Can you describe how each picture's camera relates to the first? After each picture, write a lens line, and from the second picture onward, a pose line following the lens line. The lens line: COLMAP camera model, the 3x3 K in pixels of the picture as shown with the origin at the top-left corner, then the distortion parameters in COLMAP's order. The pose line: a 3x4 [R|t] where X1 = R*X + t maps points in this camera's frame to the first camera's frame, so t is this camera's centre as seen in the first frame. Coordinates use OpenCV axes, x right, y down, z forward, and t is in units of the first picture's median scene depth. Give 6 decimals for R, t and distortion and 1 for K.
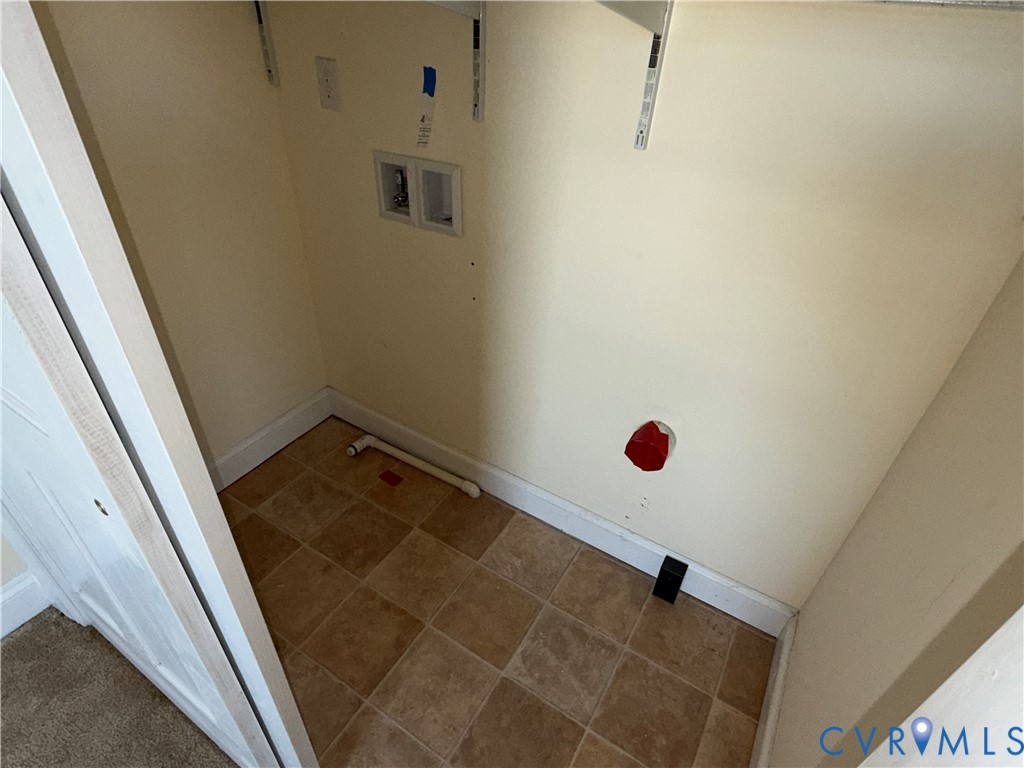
lens RADIAL K [[563.0, 0, 503.5], [0, 563.0, 377.0], [0, 0, 1]] dist [0.006505, 0.000901]
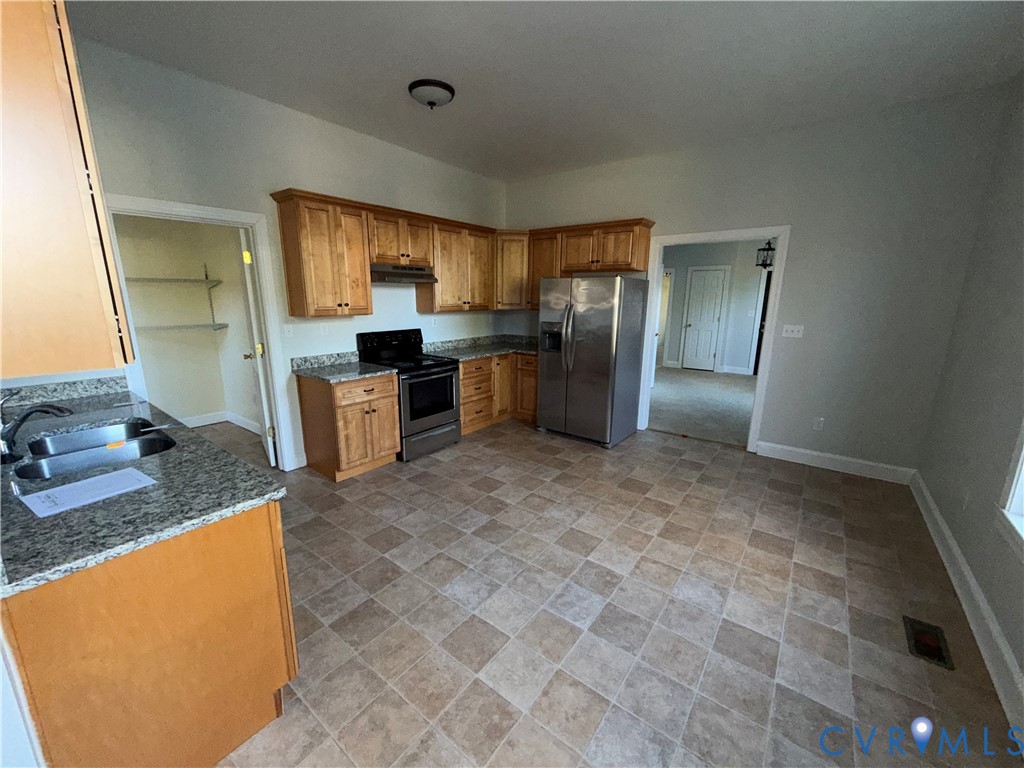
lens RADIAL K [[408.2, 0, 502.2], [0, 408.2, 392.8], [0, 0, 1]] dist [-0.000054, -0.000170]
pose [[0.107491, -0.261534, 0.959190, -0.515036], [0.577818, 0.801544, 0.153797, -0.208636], [-0.809057, 0.537705, 0.237278, 0.237278]]
